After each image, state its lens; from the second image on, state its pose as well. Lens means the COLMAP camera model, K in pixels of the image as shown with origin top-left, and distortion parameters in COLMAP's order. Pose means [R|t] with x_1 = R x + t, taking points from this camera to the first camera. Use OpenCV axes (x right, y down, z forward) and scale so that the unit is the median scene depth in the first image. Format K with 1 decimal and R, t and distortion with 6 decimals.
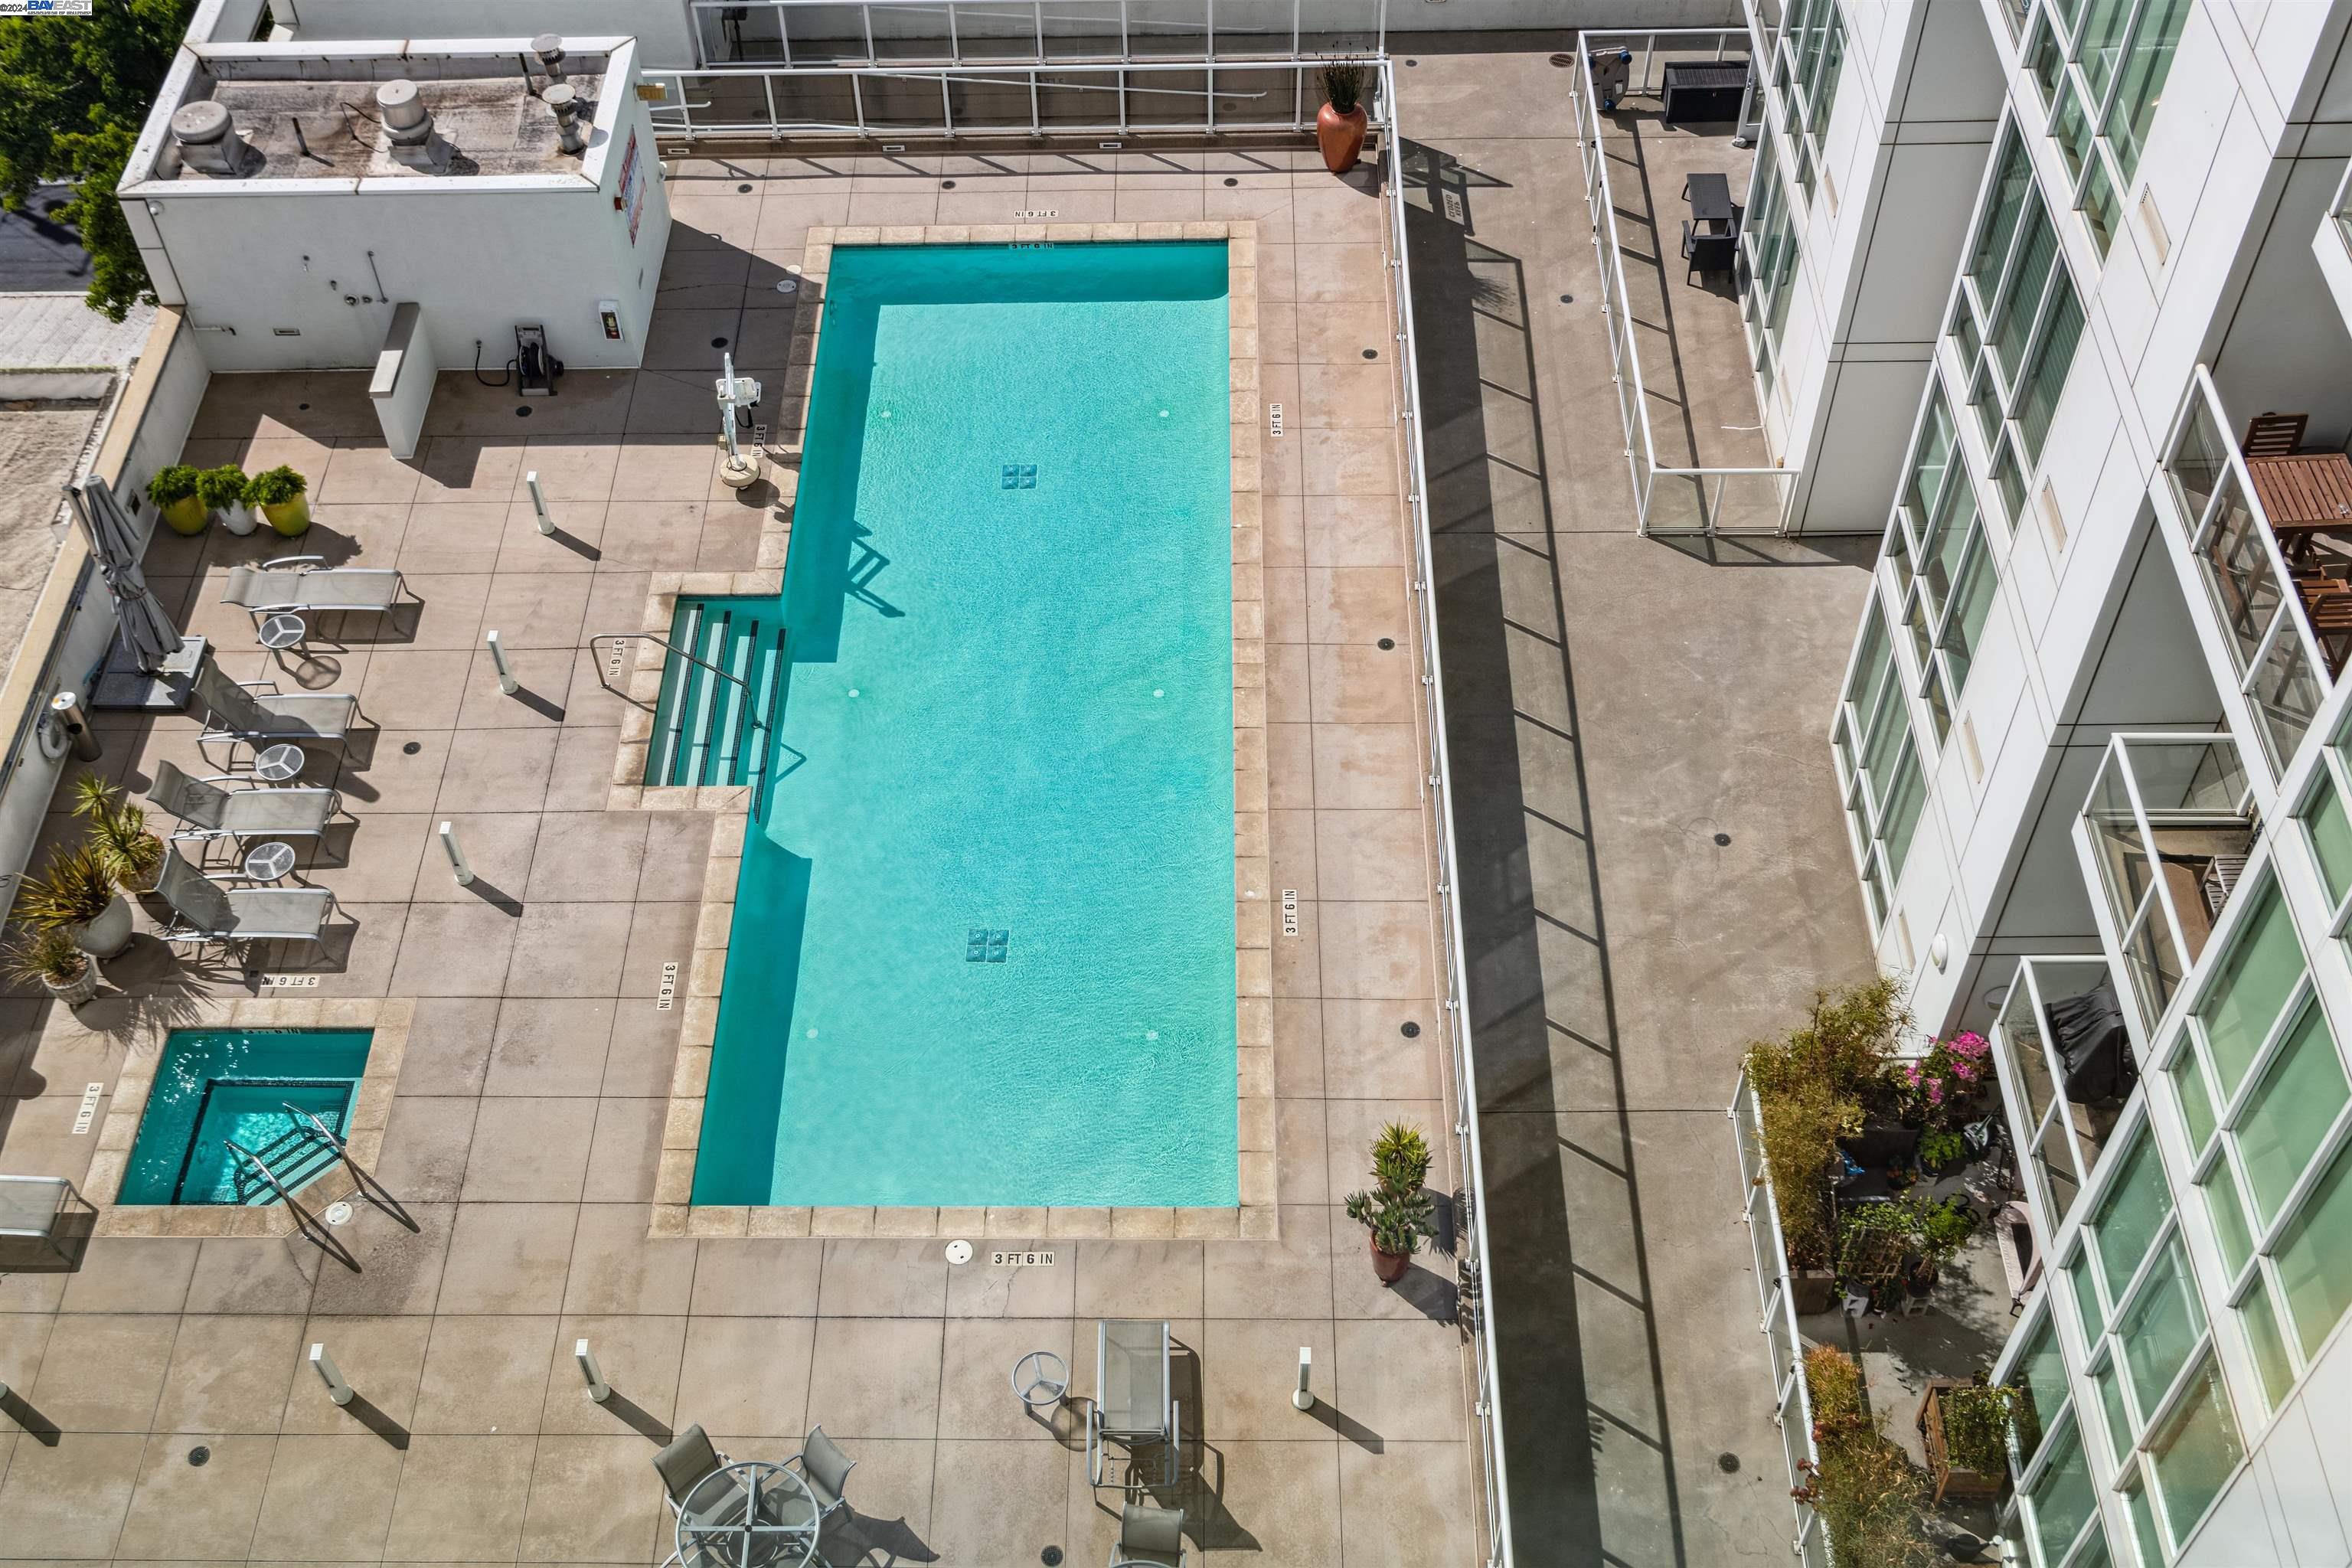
lens RADIAL K [[2537.5, 0, 1174.7], [0, 2537.5, 779.0], [0, 0, 1]] dist [0.002222, 0.001244]
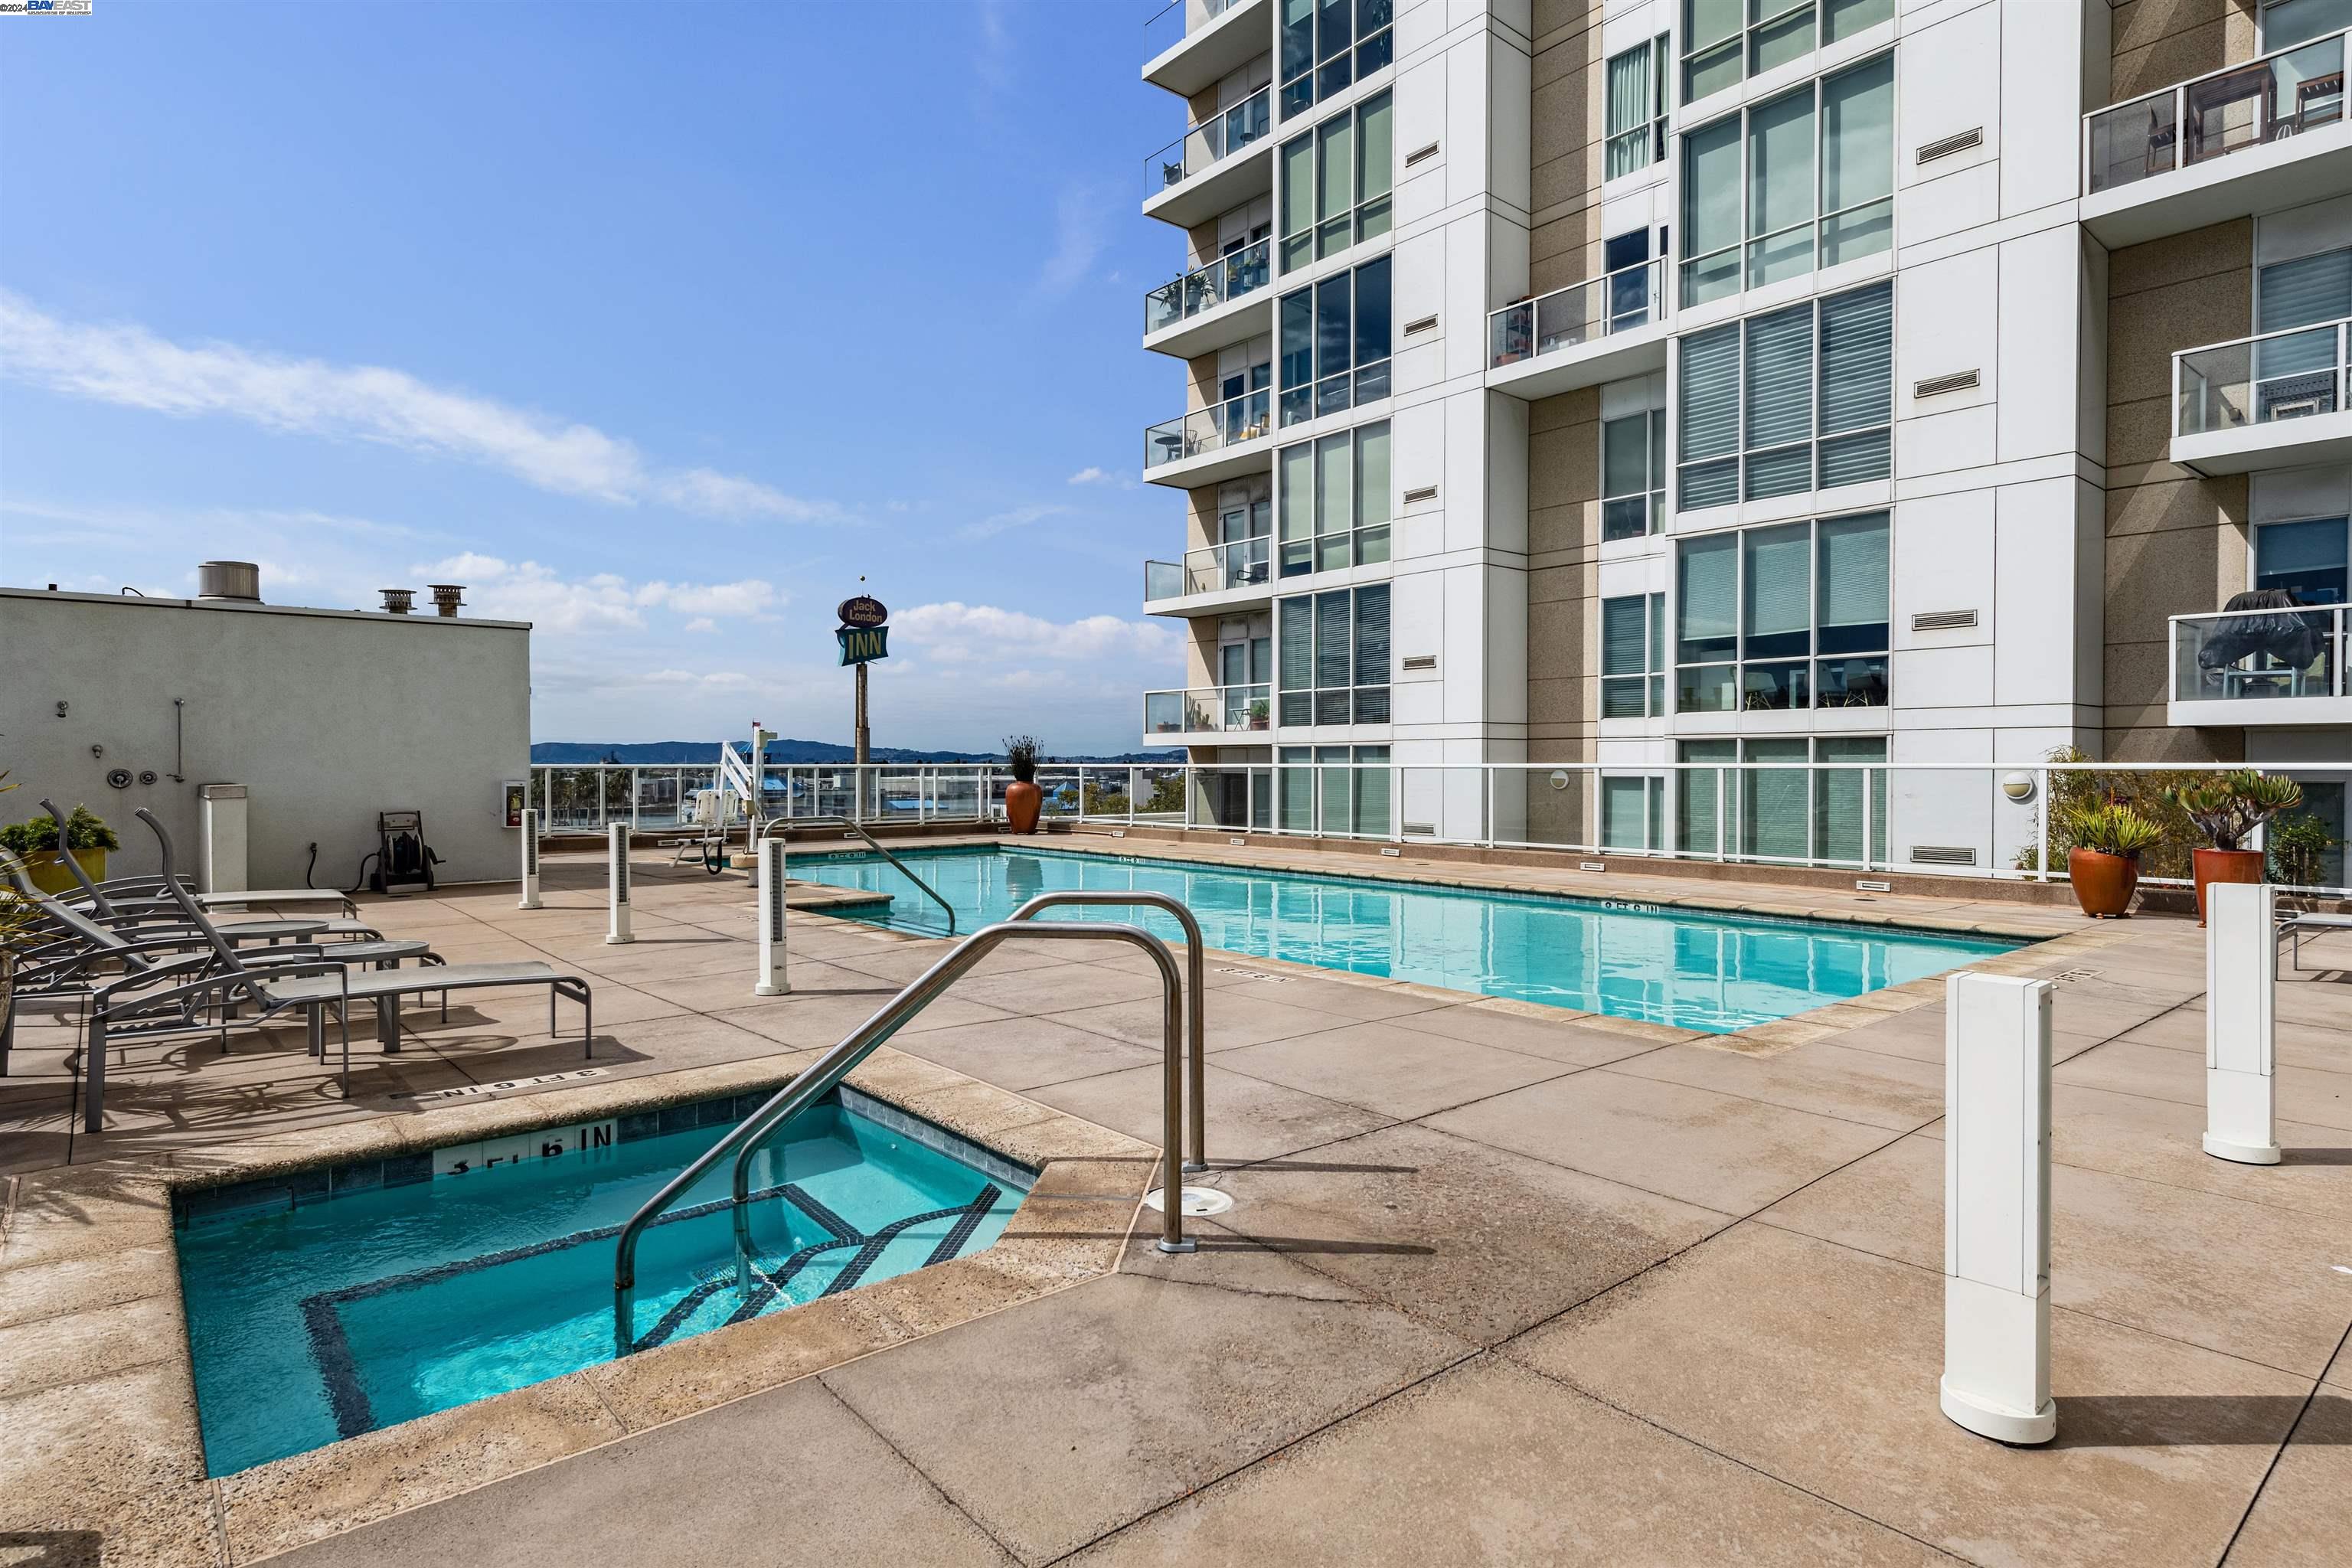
lens RADIAL K [[1243.1, 0, 1176.0], [0, 1243.1, 784.0], [0, 0, 1]] dist [0.020860, -0.000019]
pose [[0.754671, 0.010675, 0.656017, -0.434033], [0.495112, 0.646804, -0.580094, 0.227121], [-0.430507, 0.762582, 0.482839, 0.904587]]
